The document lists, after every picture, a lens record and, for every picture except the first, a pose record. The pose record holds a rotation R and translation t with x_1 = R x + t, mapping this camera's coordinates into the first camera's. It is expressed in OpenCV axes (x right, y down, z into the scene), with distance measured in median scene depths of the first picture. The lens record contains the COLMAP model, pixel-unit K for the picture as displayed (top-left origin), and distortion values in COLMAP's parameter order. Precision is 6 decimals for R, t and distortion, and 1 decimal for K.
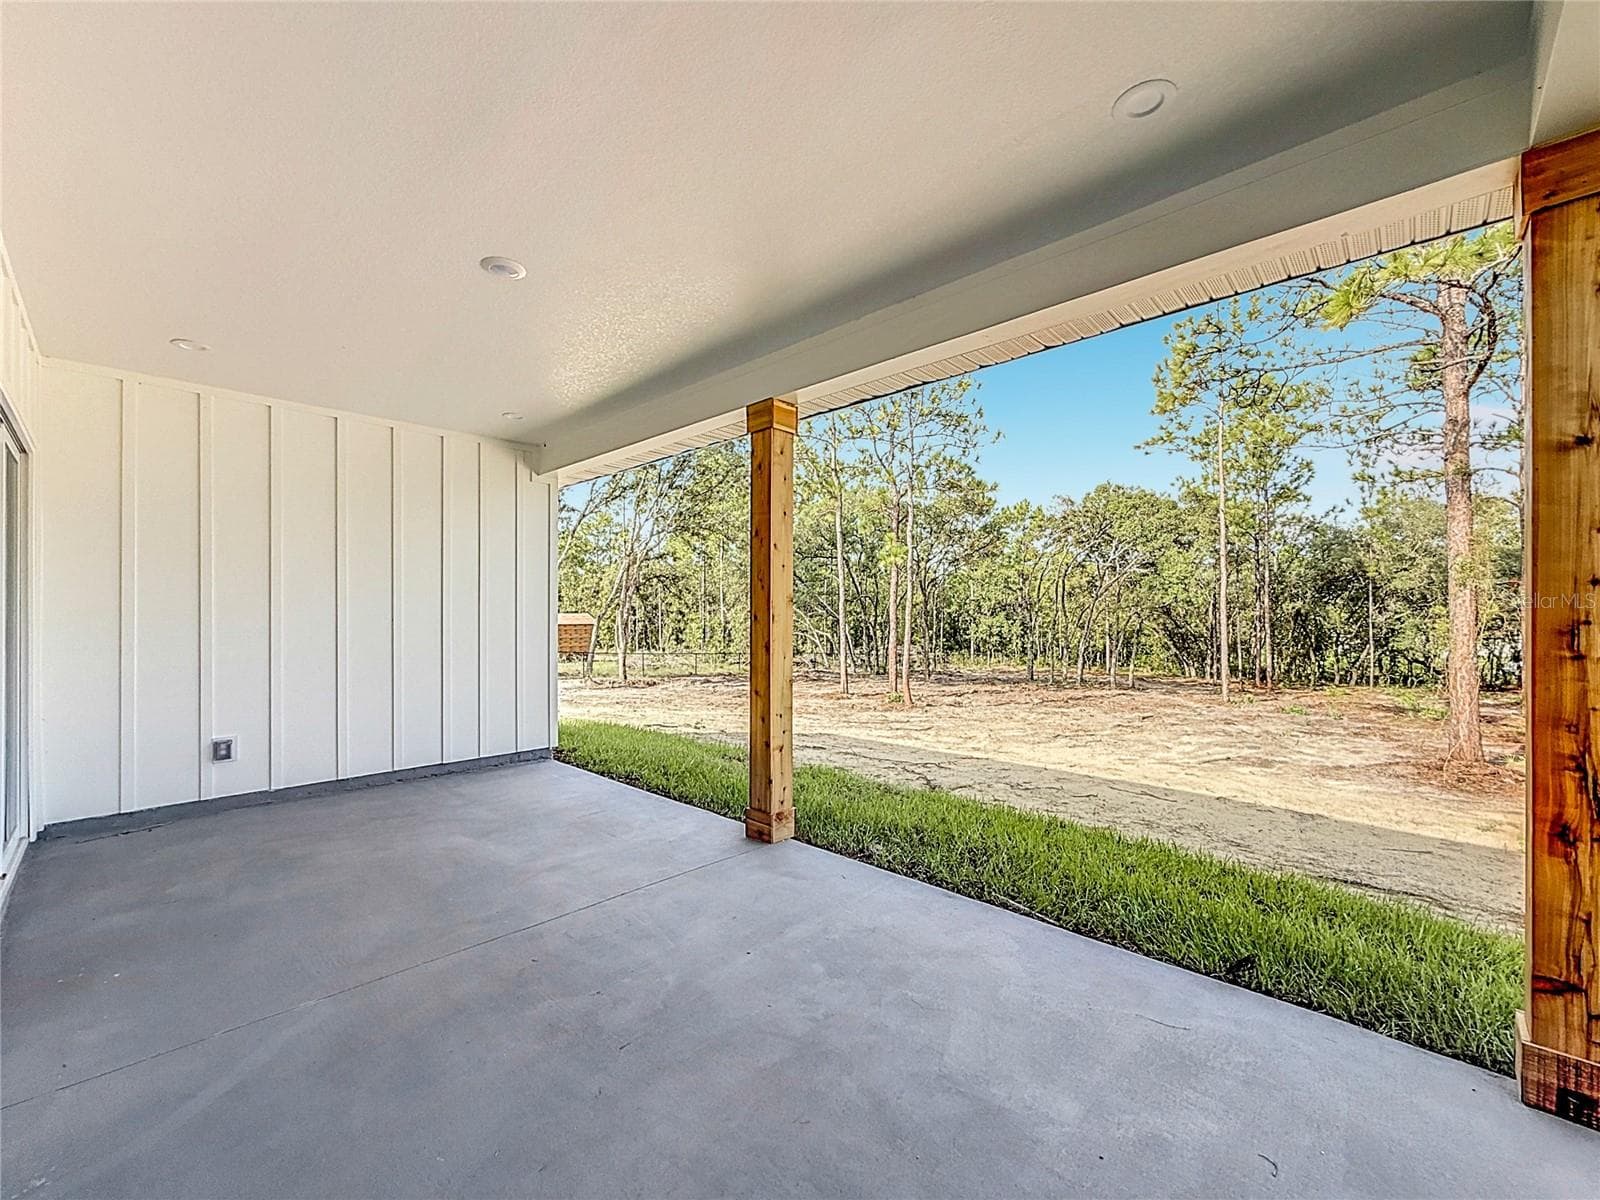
lens RADIAL K [[648.4, 0, 800.0], [0, 648.4, 600.0], [0, 0, 1]] dist [-0.003116, -0.000214]
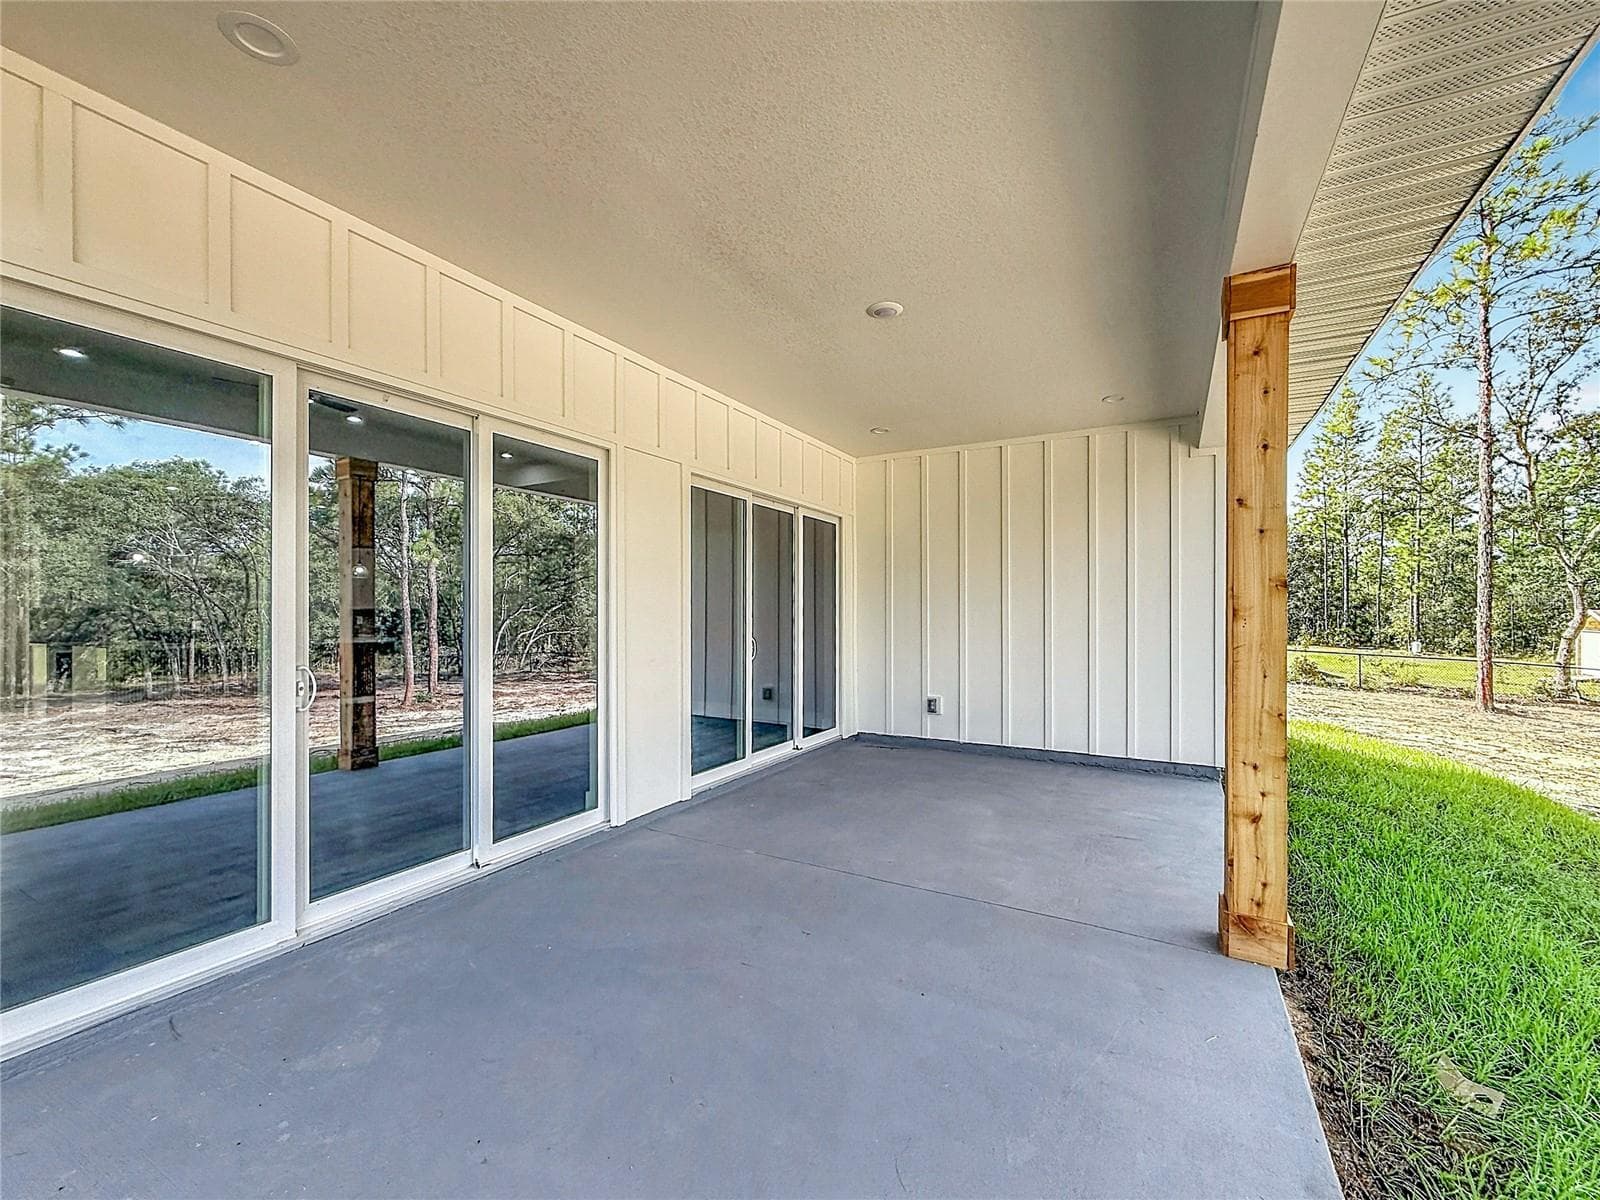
lens RADIAL K [[662.6, 0, 810.3], [0, 662.6, 602.1], [0, 0, 1]] dist [0.022817, -0.000048]
pose [[0.271450, -0.013564, -0.962357, 0.452305], [0.017134, 0.999810, -0.009259, 0.016068], [0.962300, -0.013976, 0.271631, 0.374316]]
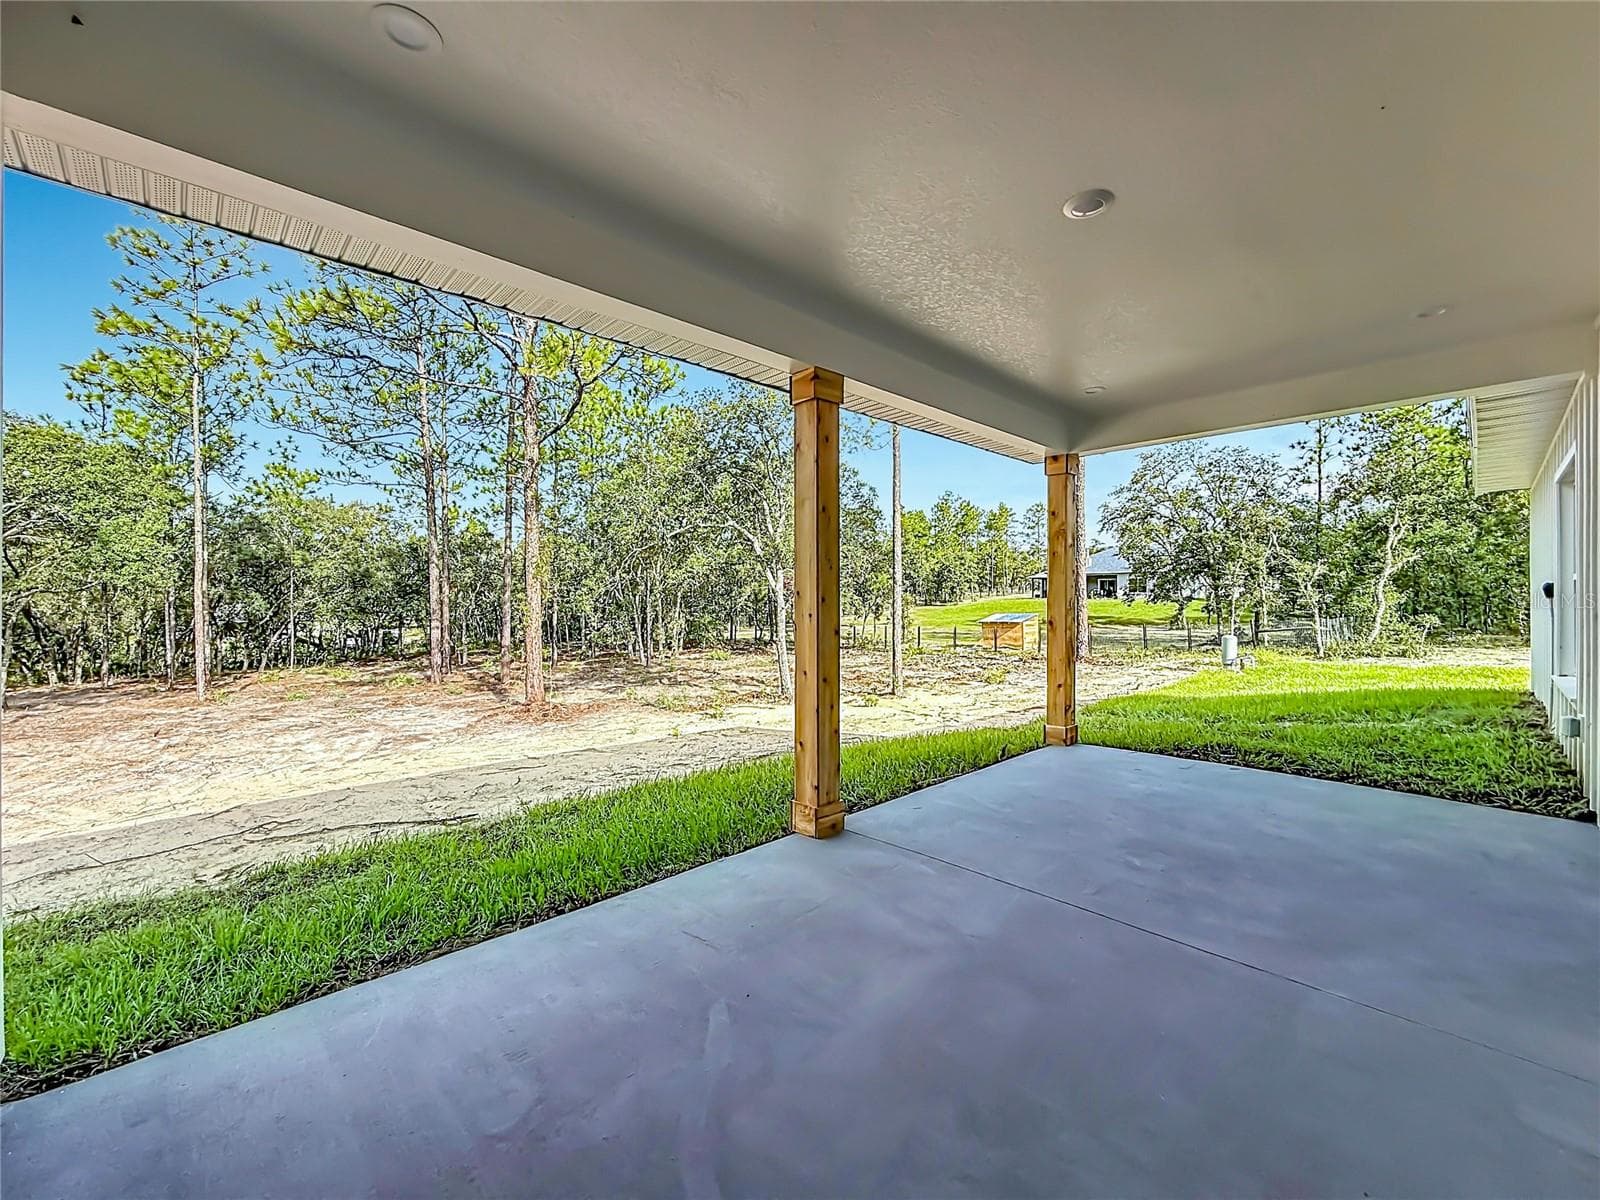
lens RADIAL K [[648.4, 0, 800.0], [0, 648.4, 600.0], [0, 0, 1]] dist [-0.003116, -0.000214]
pose [[0.041038, -0.003800, 0.999150, -0.933681], [-0.016218, 0.999858, 0.004469, 0.021699], [-0.999026, -0.016388, 0.040971, 0.932083]]
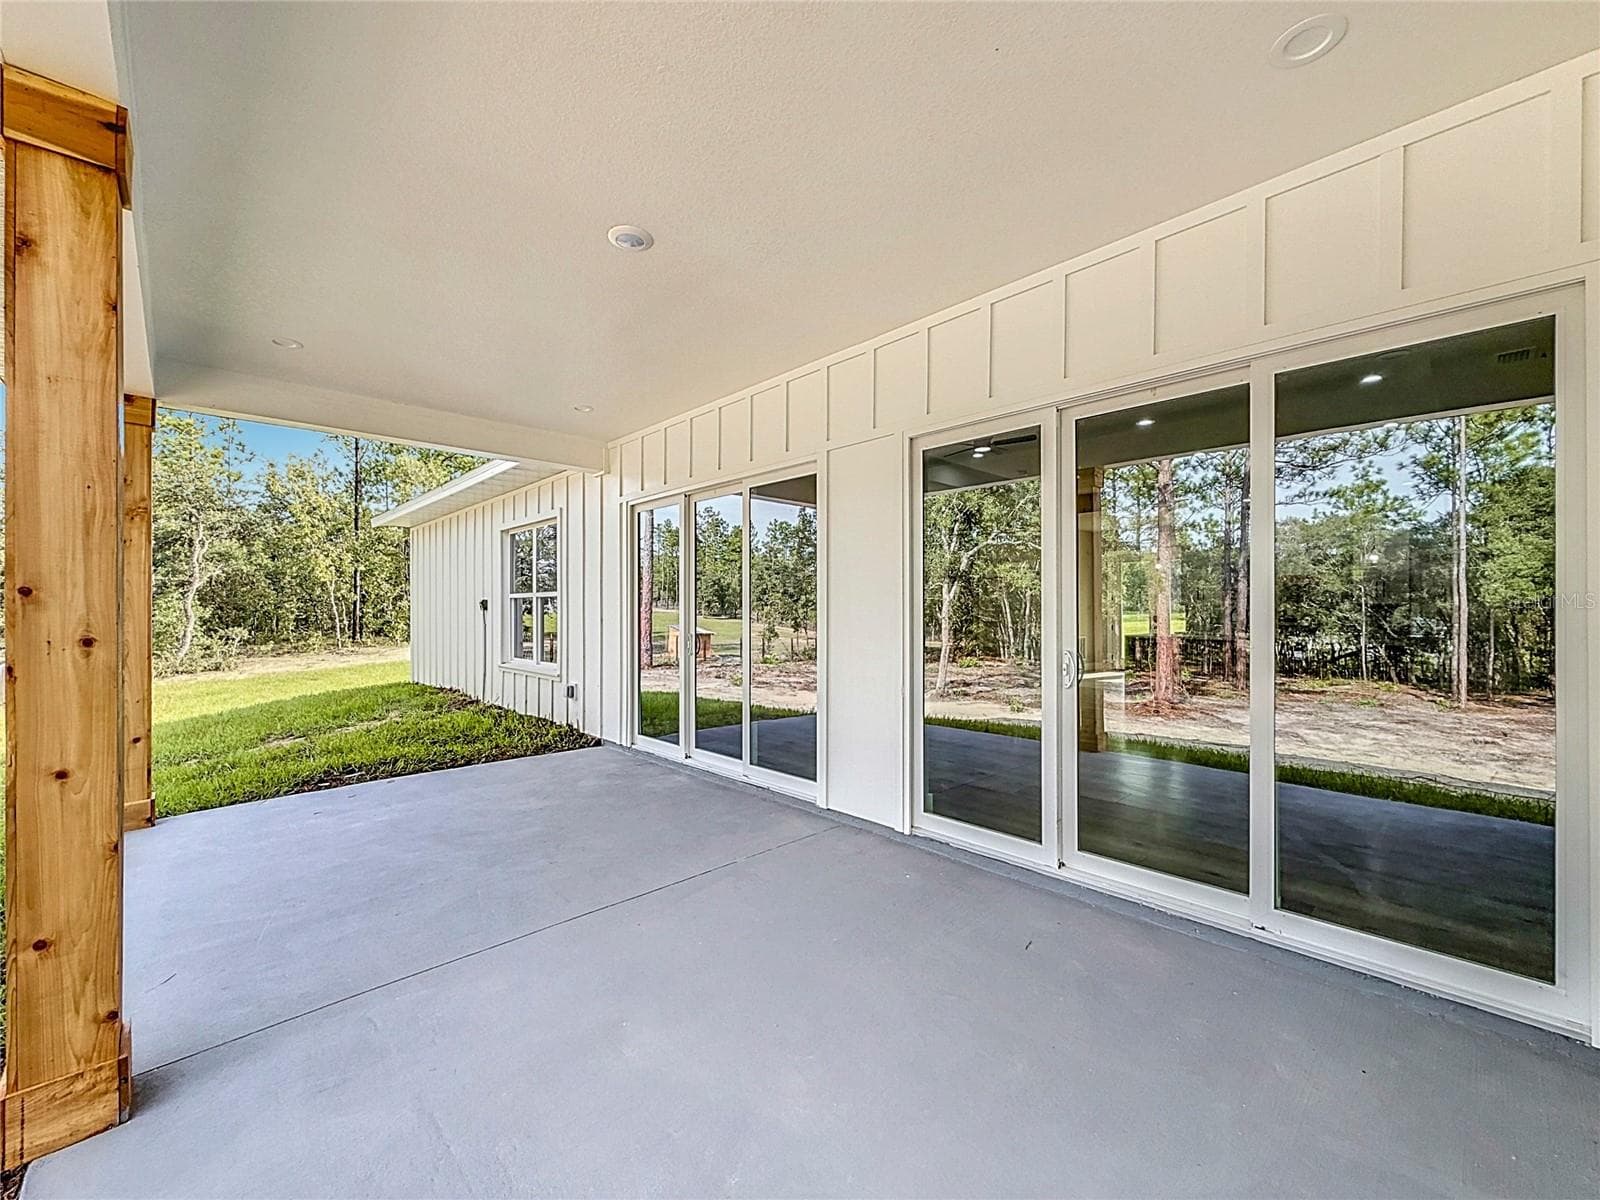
lens RADIAL K [[648.4, 0, 800.0], [0, 648.4, 600.0], [0, 0, 1]] dist [-0.003116, -0.000214]
pose [[-0.999330, 0.005088, 0.036253, -0.506071], [0.003938, 0.999488, -0.031739, 0.035087], [-0.036396, -0.031575, -0.998839, 1.330119]]
